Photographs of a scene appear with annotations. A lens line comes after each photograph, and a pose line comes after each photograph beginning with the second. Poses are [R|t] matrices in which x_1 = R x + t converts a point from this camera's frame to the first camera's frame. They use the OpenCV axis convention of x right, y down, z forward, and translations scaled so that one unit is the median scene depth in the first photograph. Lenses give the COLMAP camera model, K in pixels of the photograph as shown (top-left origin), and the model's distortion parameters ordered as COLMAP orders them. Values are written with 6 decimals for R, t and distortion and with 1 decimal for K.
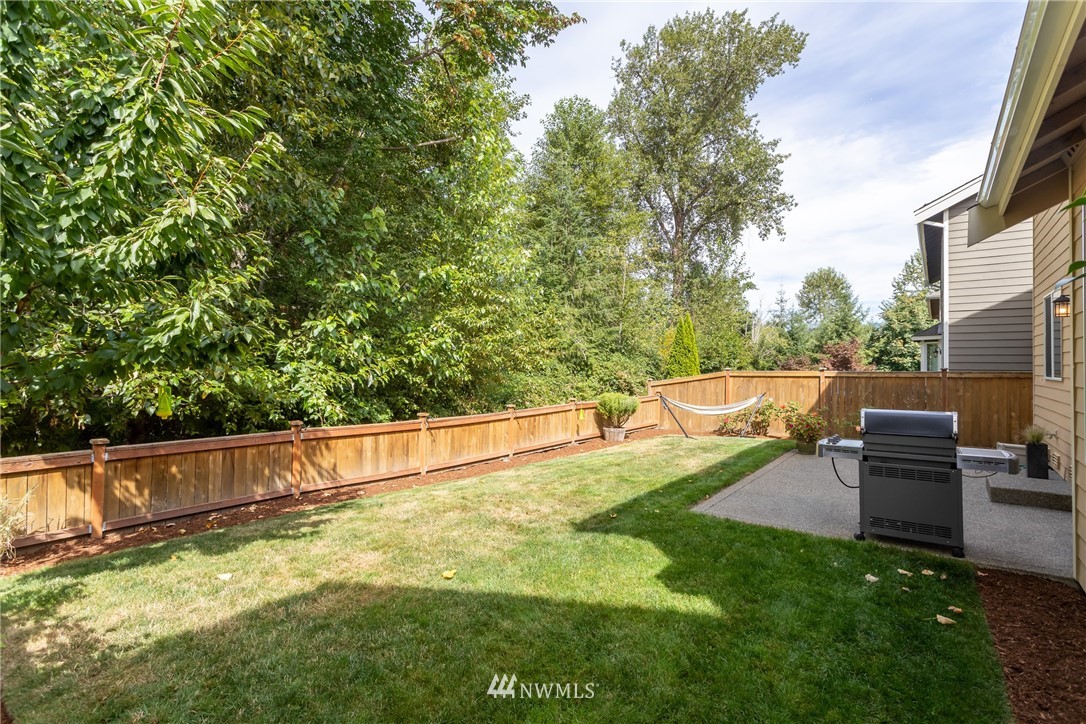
lens RADIAL K [[525.6, 0, 553.7], [0, 525.6, 393.0], [0, 0, 1]] dist [-0.000082, -0.000126]
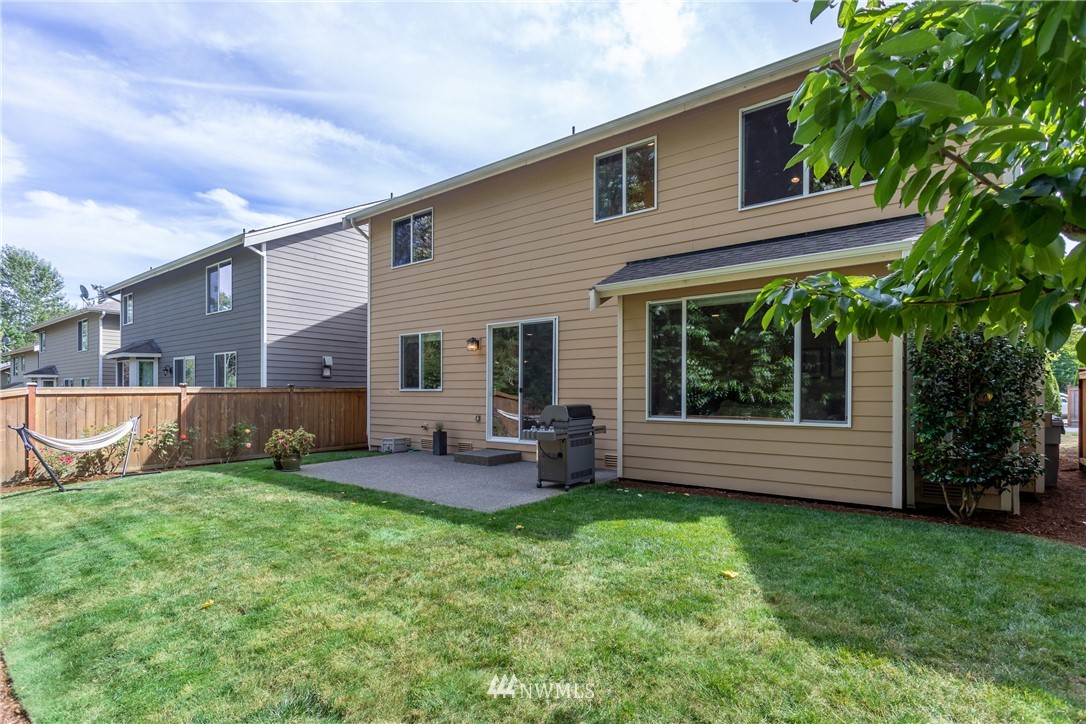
lens RADIAL K [[525.6, 0, 553.7], [0, 525.6, 393.0], [0, 0, 1]] dist [-0.000082, -0.000126]
pose [[0.006939, -0.006913, 0.999952, -0.555597], [0.054556, 0.998489, 0.006525, -0.006272], [-0.998487, 0.054508, 0.007306, 0.615220]]
